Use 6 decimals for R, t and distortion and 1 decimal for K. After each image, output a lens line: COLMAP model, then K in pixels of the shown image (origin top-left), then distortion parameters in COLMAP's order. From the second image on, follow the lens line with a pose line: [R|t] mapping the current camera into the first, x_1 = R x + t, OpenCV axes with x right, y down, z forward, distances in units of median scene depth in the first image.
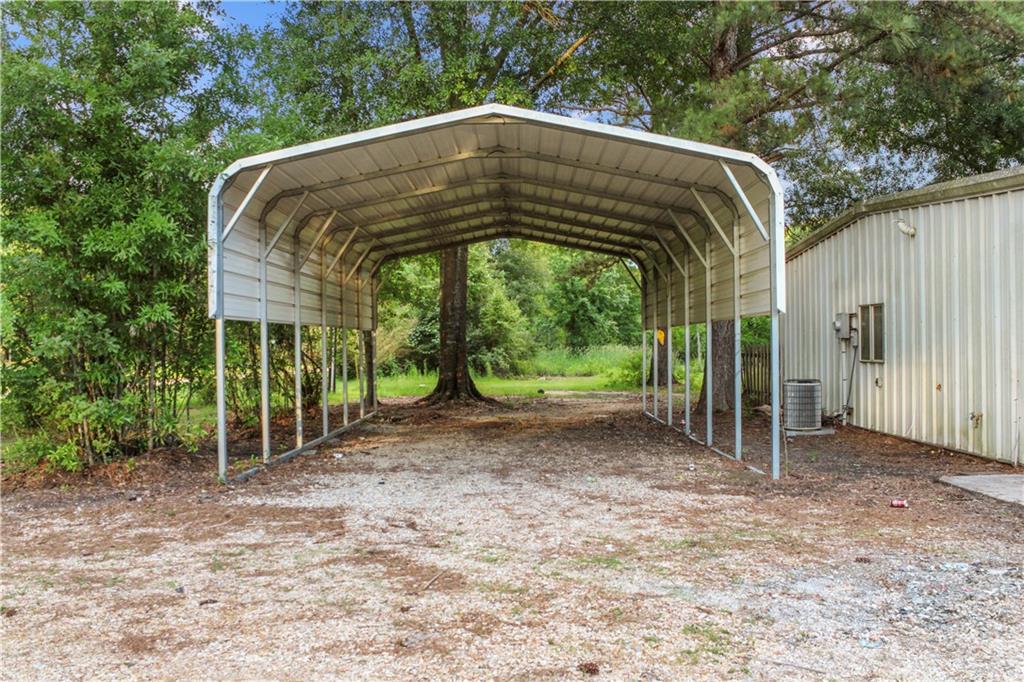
lens RADIAL K [[908.0, 0, 513.8], [0, 908.0, 348.7], [0, 0, 1]] dist [-0.086144, 0.021718]
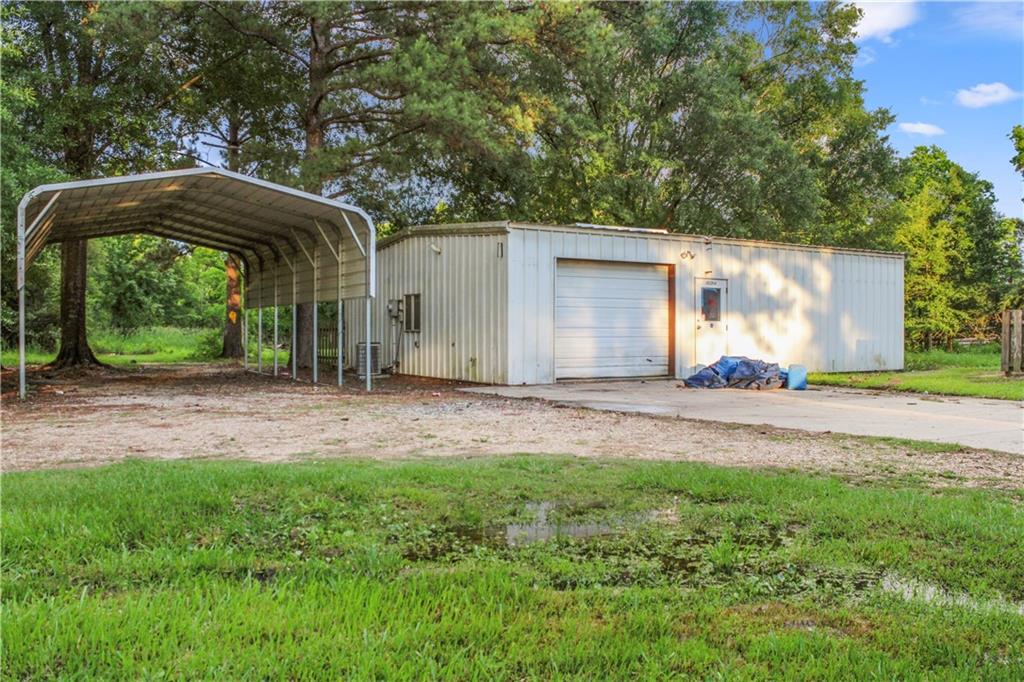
lens RADIAL K [[908.0, 0, 513.8], [0, 908.0, 348.7], [0, 0, 1]] dist [-0.086144, 0.021718]
pose [[0.869855, 0.002885, 0.493299, -0.202470], [-0.009867, 0.999885, 0.011552, 0.022610], [-0.493208, -0.014916, 0.869783, -0.412232]]
